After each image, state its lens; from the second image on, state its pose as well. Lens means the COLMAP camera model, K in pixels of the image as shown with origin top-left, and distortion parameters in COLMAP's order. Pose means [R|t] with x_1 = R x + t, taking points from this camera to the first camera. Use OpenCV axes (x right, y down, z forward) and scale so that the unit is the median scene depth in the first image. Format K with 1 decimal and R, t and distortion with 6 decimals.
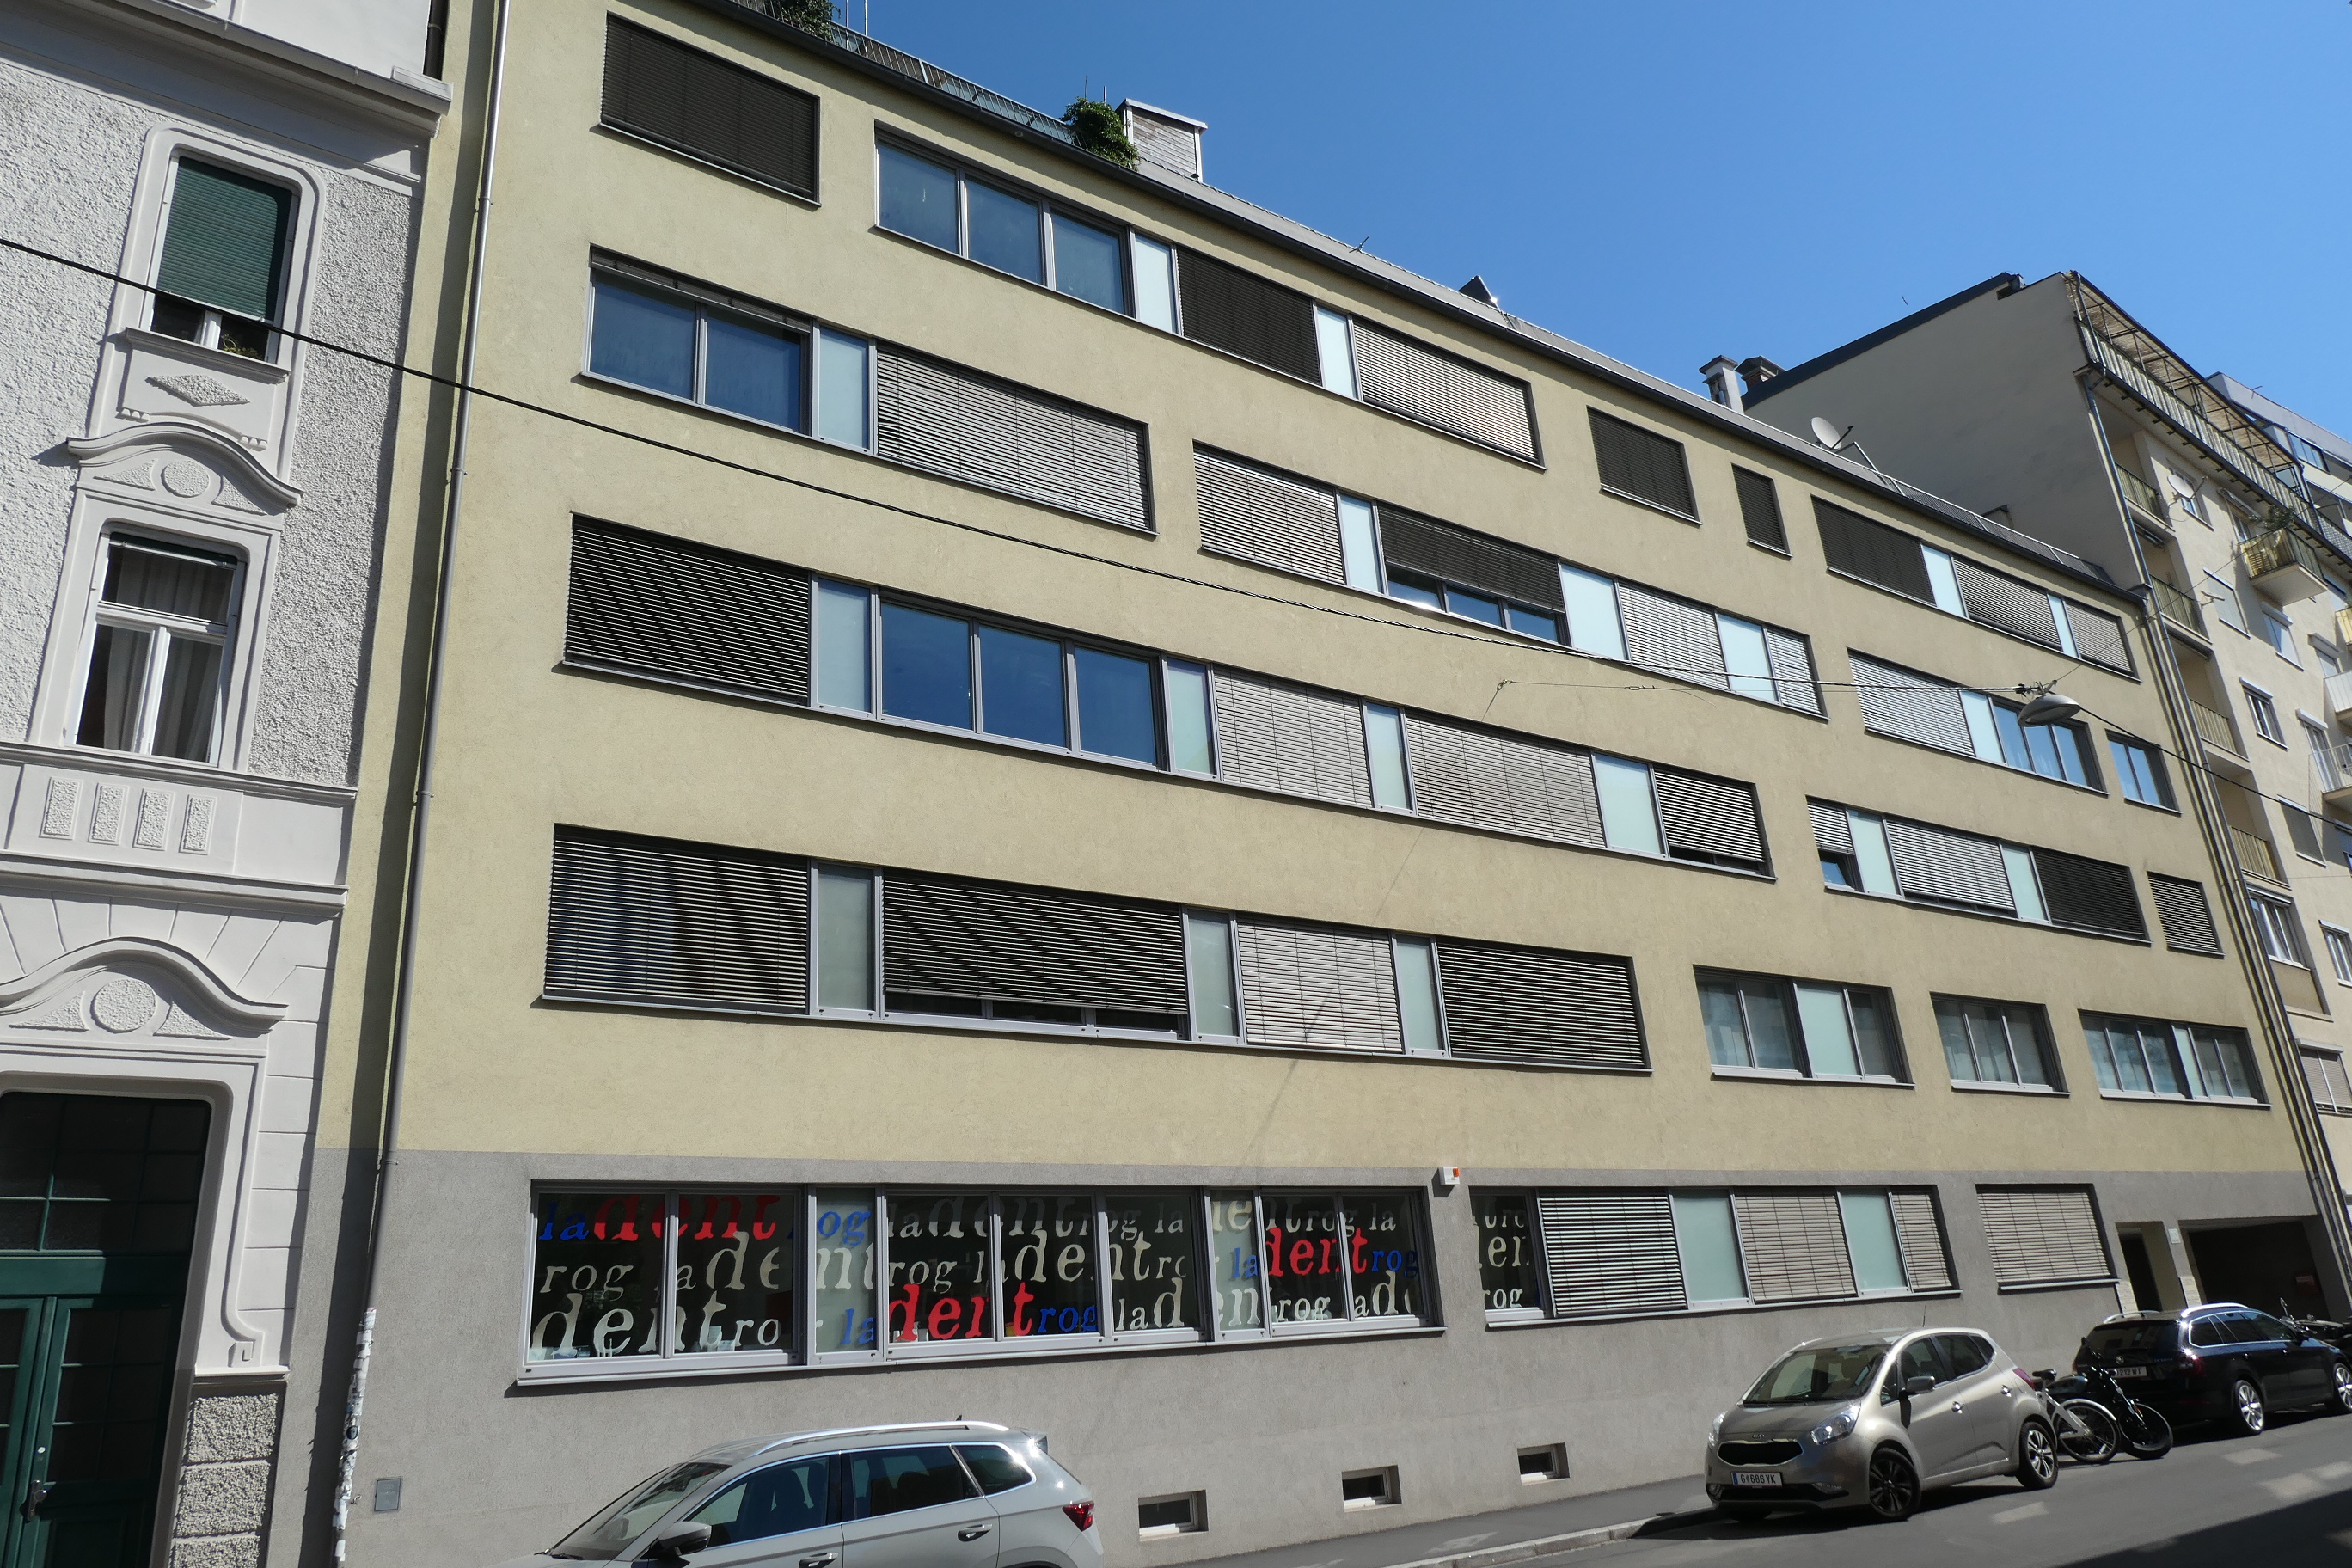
lens RADIAL K [[1541.3, 0, 1171.2], [0, 1541.3, 779.9], [0, 0, 1]] dist [0.001798, 0.000807]
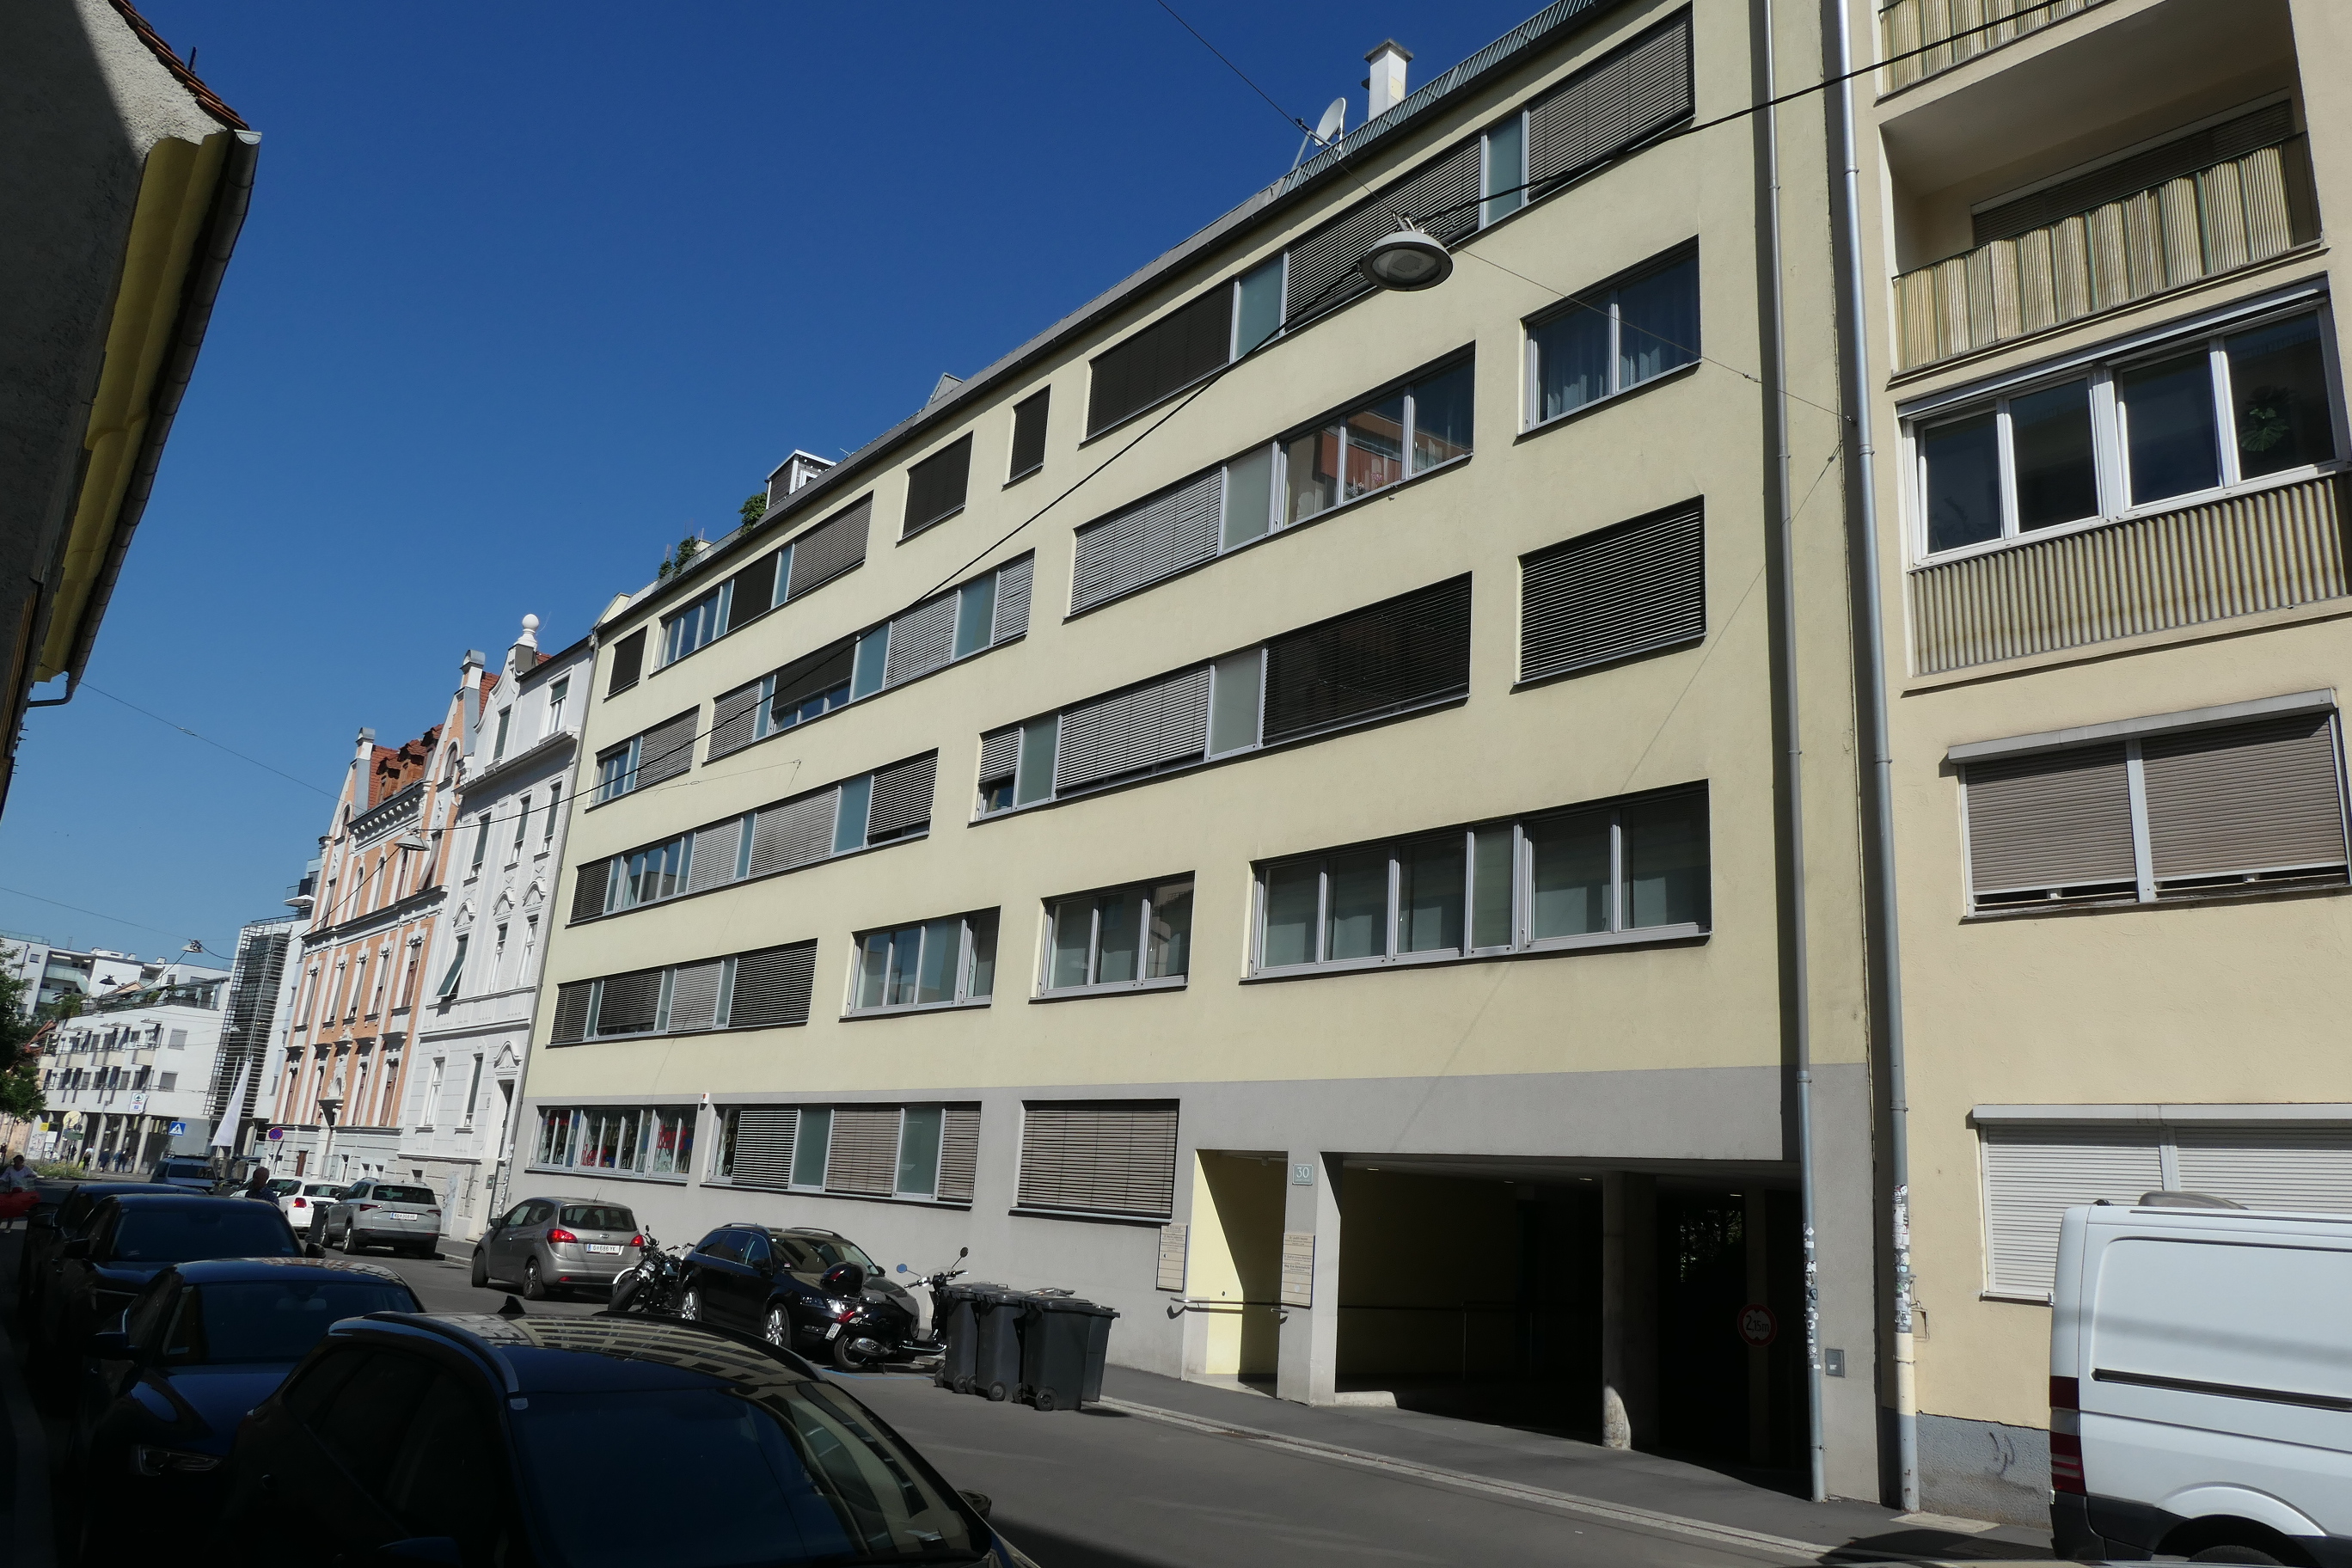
lens RADIAL K [[1626.2, 0, 1172.9], [0, 1626.2, 783.0], [0, 0, 1]] dist [-0.011250, 0.009823]
pose [[0.085217, -0.189391, -0.978197, 1.482086], [0.261185, 0.951682, -0.161504, 0.251624], [0.961520, -0.241728, 0.130565, 0.966297]]
